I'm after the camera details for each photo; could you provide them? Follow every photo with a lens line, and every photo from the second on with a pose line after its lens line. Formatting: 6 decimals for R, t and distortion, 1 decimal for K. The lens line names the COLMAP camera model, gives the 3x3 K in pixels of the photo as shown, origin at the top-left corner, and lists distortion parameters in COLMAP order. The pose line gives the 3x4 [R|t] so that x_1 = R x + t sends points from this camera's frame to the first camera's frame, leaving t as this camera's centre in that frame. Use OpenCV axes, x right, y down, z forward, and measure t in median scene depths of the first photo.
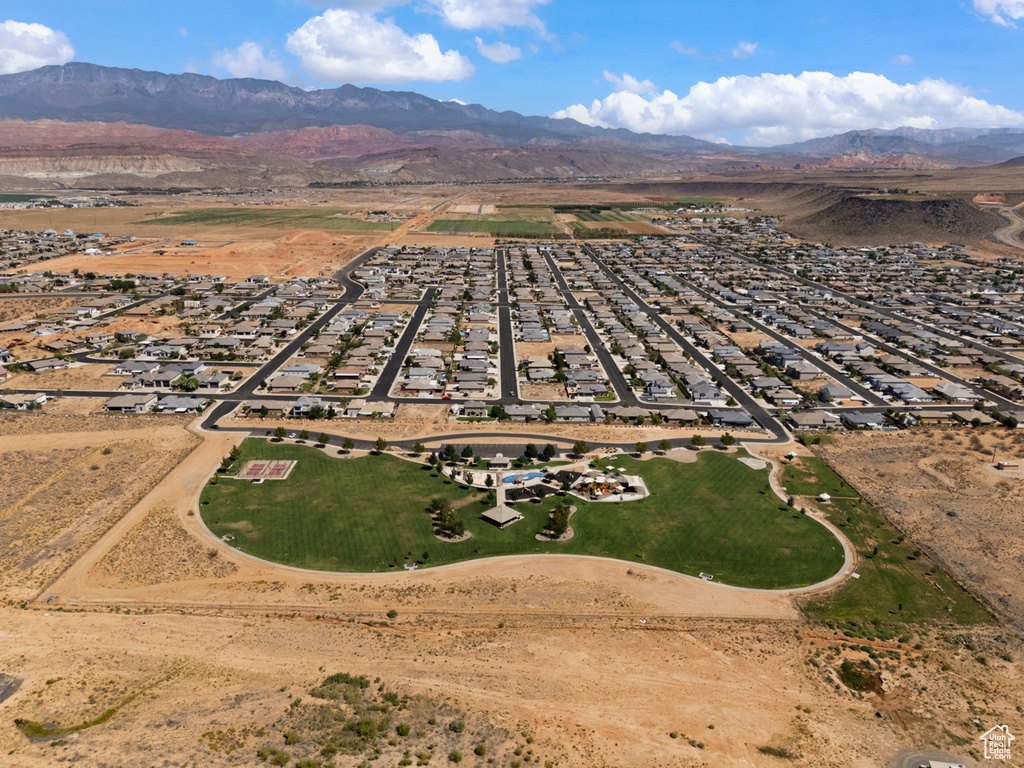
lens RADIAL K [[751.4, 0, 512.5], [0, 751.4, 387.7], [0, 0, 1]] dist [0.075640, -0.071975]
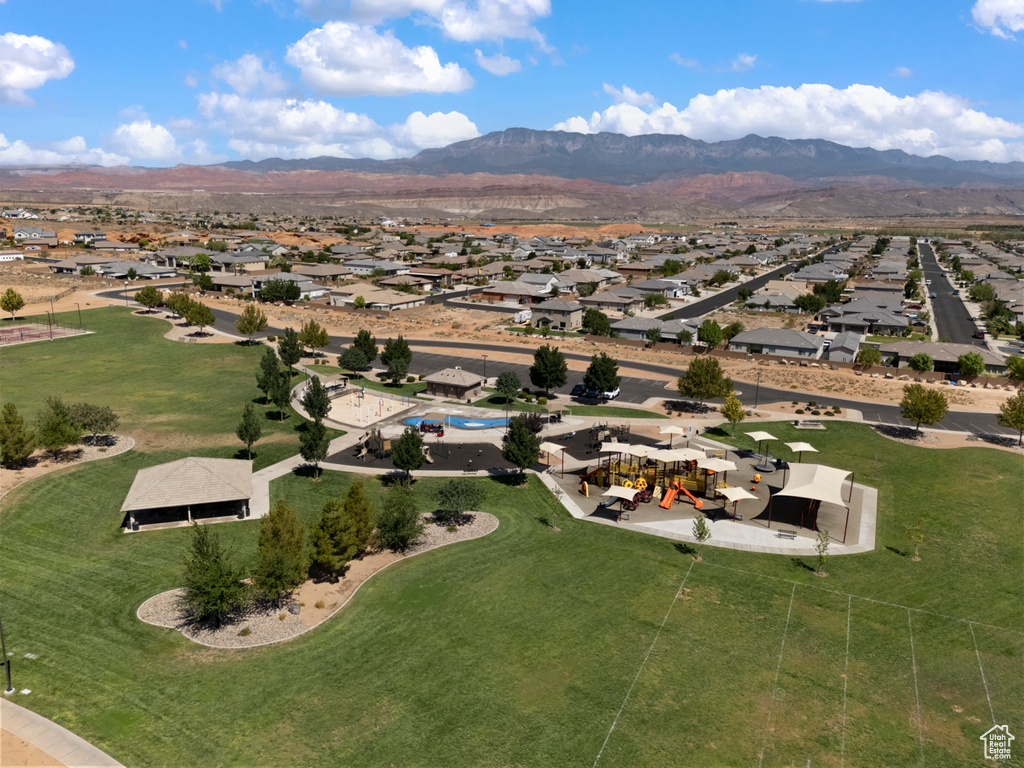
lens RADIAL K [[751.4, 0, 512.5], [0, 751.4, 387.7], [0, 0, 1]] dist [0.075640, -0.071975]
pose [[0.880573, 0.111226, -0.460674, 0.161765], [-0.140753, 0.989587, -0.030119, 0.101149], [0.452526, 0.091363, 0.887058, 0.651121]]
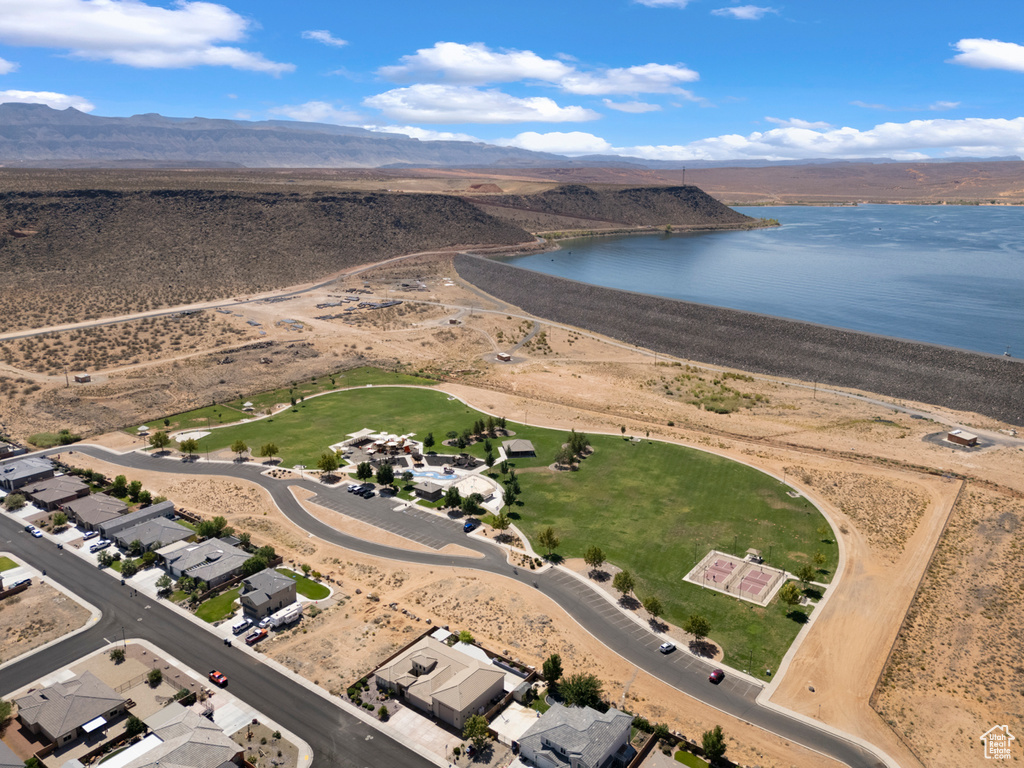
lens RADIAL K [[751.4, 0, 512.5], [0, 751.4, 387.7], [0, 0, 1]] dist [0.075640, -0.071975]
pose [[-0.791279, -0.186056, 0.582461, -0.458840], [0.158169, 0.857877, 0.488907, -0.309410], [-0.590644, 0.478989, -0.649392, 1.291131]]
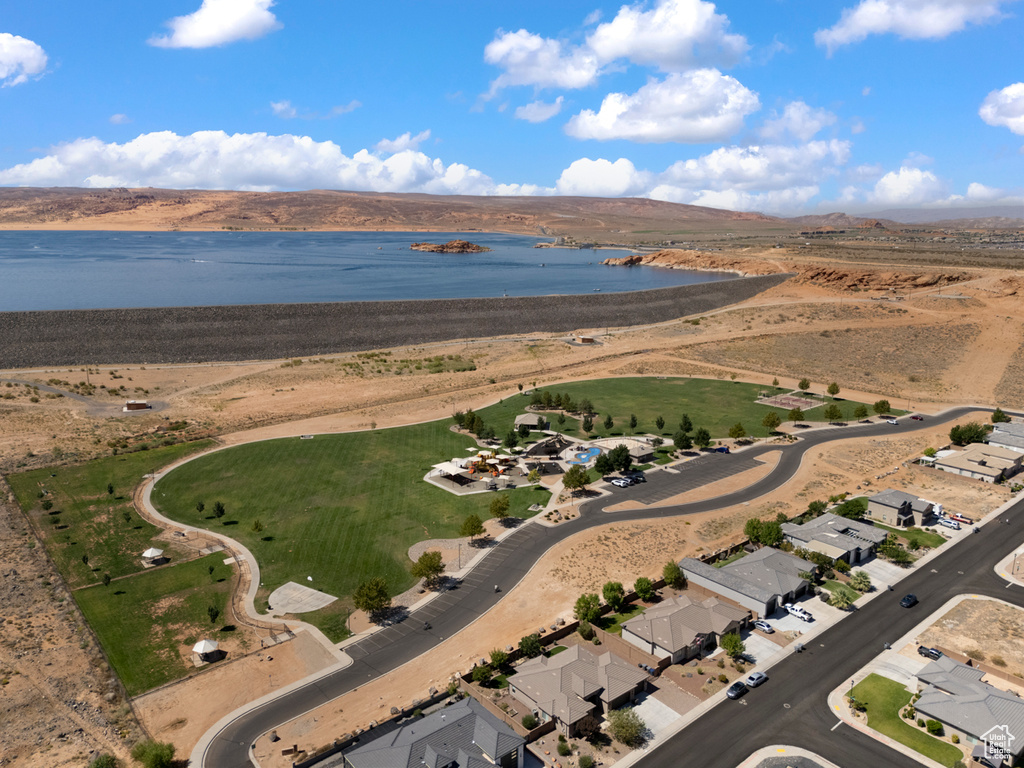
lens RADIAL K [[755.1, 0, 512.0], [0, 755.1, 384.0], [0, 0, 1]] dist [0.080144, -0.071742]
pose [[-0.779808, 0.116036, -0.615171, 0.467545], [-0.198853, 0.885865, 0.419167, -0.213896], [0.593597, 0.449198, -0.667730, 1.280981]]
